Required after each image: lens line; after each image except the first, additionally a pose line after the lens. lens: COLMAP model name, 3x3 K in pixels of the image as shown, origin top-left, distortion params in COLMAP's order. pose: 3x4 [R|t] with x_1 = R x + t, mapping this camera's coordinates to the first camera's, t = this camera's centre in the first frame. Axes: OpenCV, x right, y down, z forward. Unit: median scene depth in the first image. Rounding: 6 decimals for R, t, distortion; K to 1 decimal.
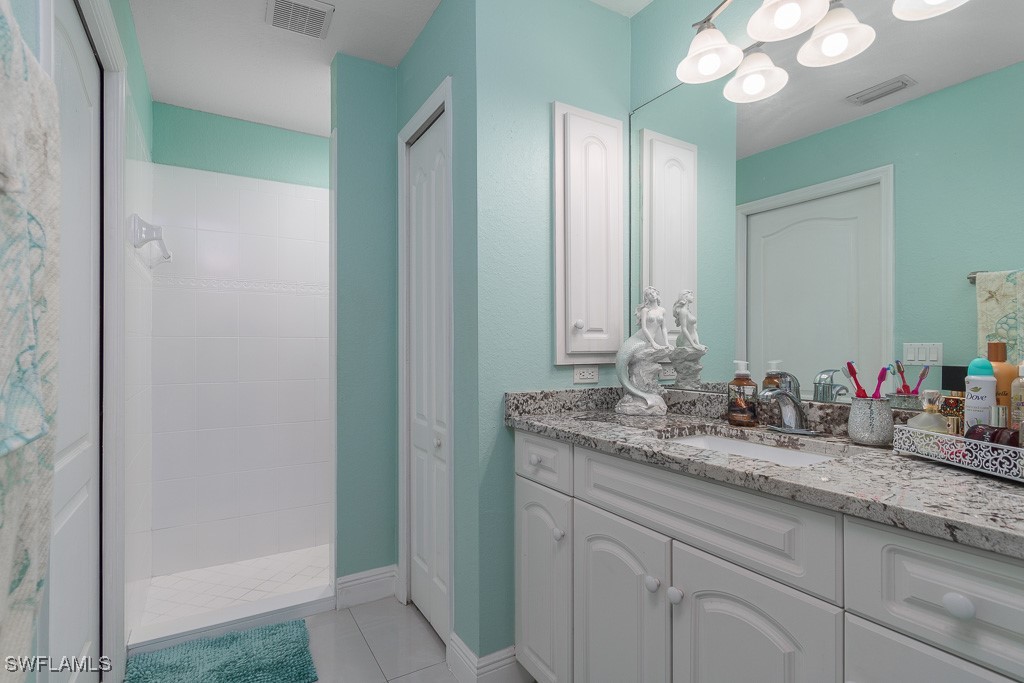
lens RADIAL K [[492.2, 0, 512.0], [0, 492.2, 341.5], [0, 0, 1]] dist [-0.000546, -0.000194]
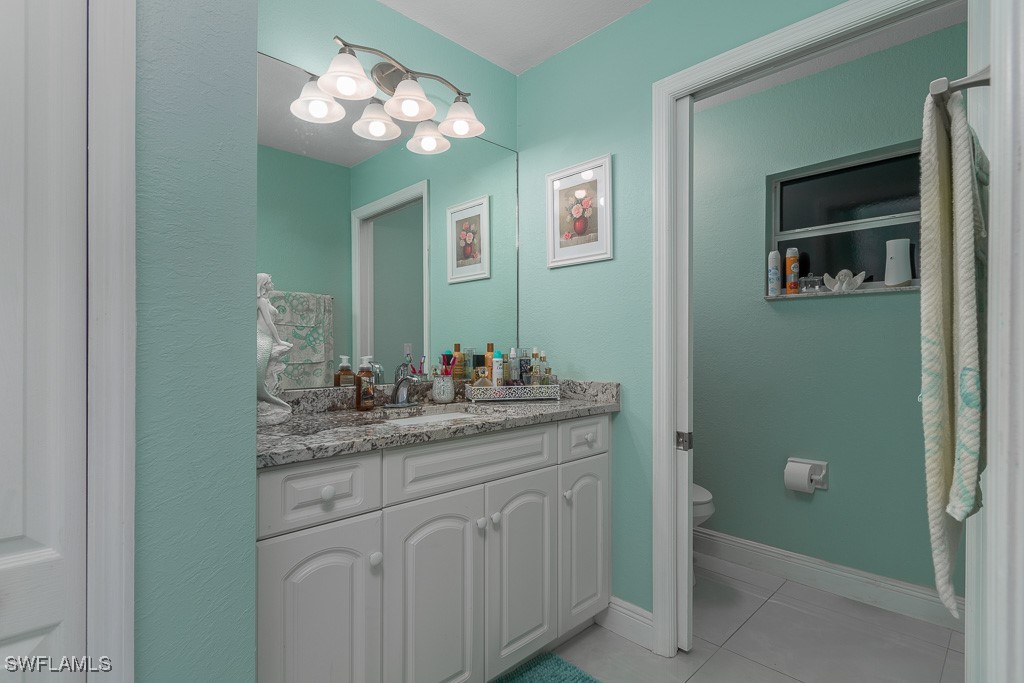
lens RADIAL K [[492.2, 0, 512.0], [0, 492.2, 341.5], [0, 0, 1]] dist [-0.000546, -0.000194]
pose [[-0.204931, 0.006749, 0.978753, -0.870518], [-0.010913, 0.999898, -0.009180, 0.013038], [-0.978716, -0.012563, -0.204837, 1.016296]]
